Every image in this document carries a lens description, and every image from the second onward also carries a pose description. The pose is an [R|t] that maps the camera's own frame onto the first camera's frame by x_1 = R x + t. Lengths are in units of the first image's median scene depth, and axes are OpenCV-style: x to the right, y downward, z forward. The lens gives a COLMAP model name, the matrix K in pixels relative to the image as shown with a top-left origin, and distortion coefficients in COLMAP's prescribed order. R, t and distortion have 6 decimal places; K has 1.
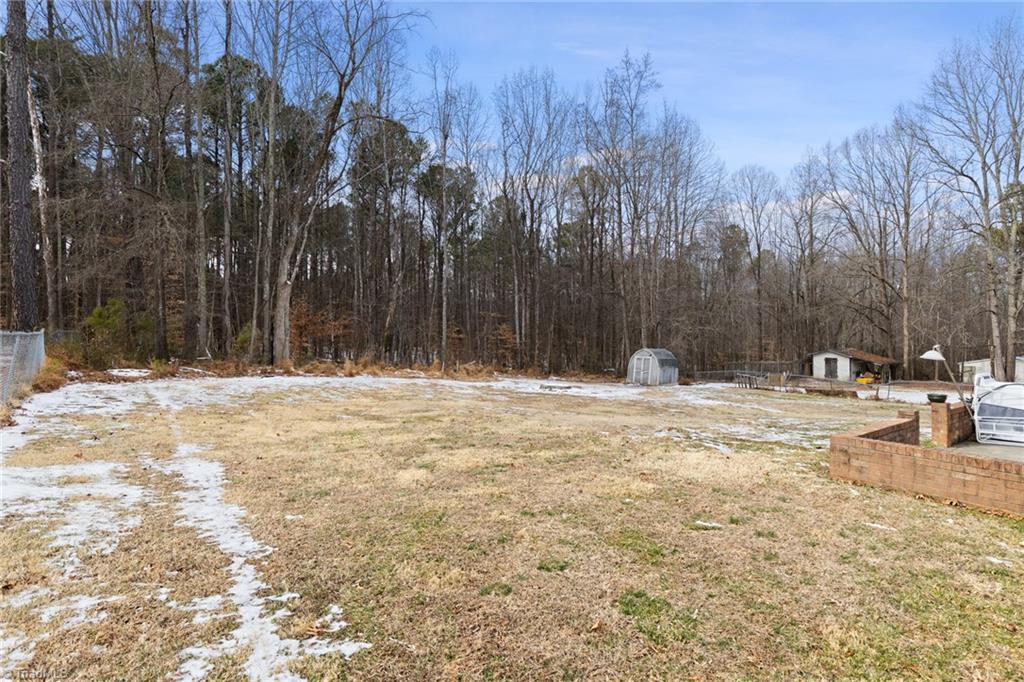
lens RADIAL K [[508.1, 0, 510.5], [0, 508.1, 329.3], [0, 0, 1]] dist [-0.000688, -0.000511]
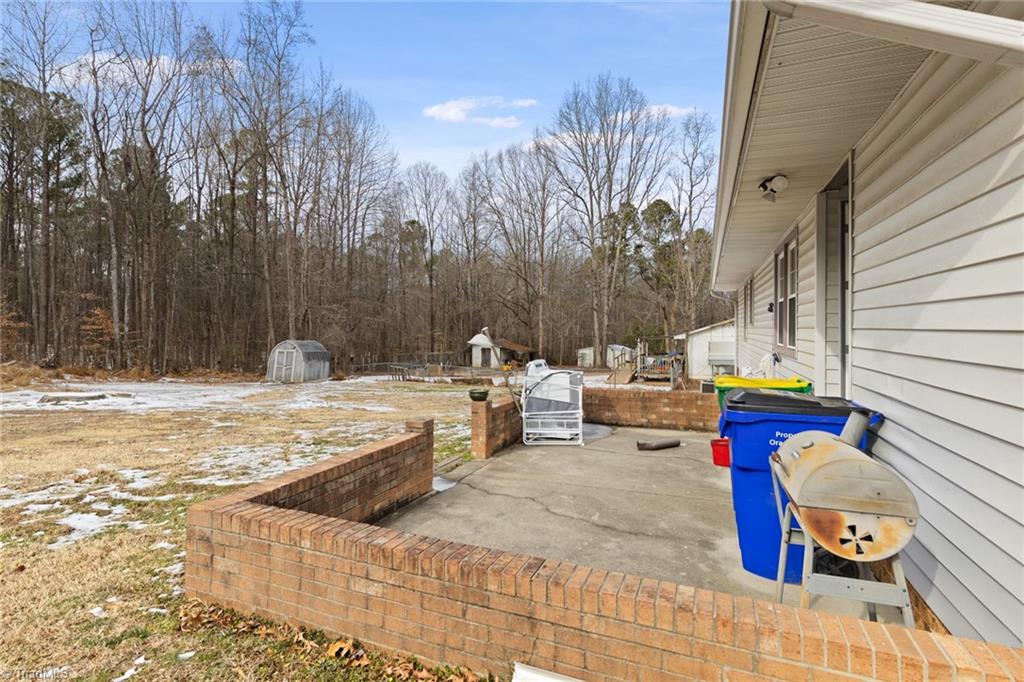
lens RADIAL K [[508.1, 0, 510.5], [0, 508.1, 329.3], [0, 0, 1]] dist [-0.000688, -0.000511]
pose [[0.836321, 0.004202, 0.548224, 0.087788], [-0.011590, 0.999883, 0.010016, 0.005193], [-0.548117, -0.014731, 0.836272, 0.063046]]
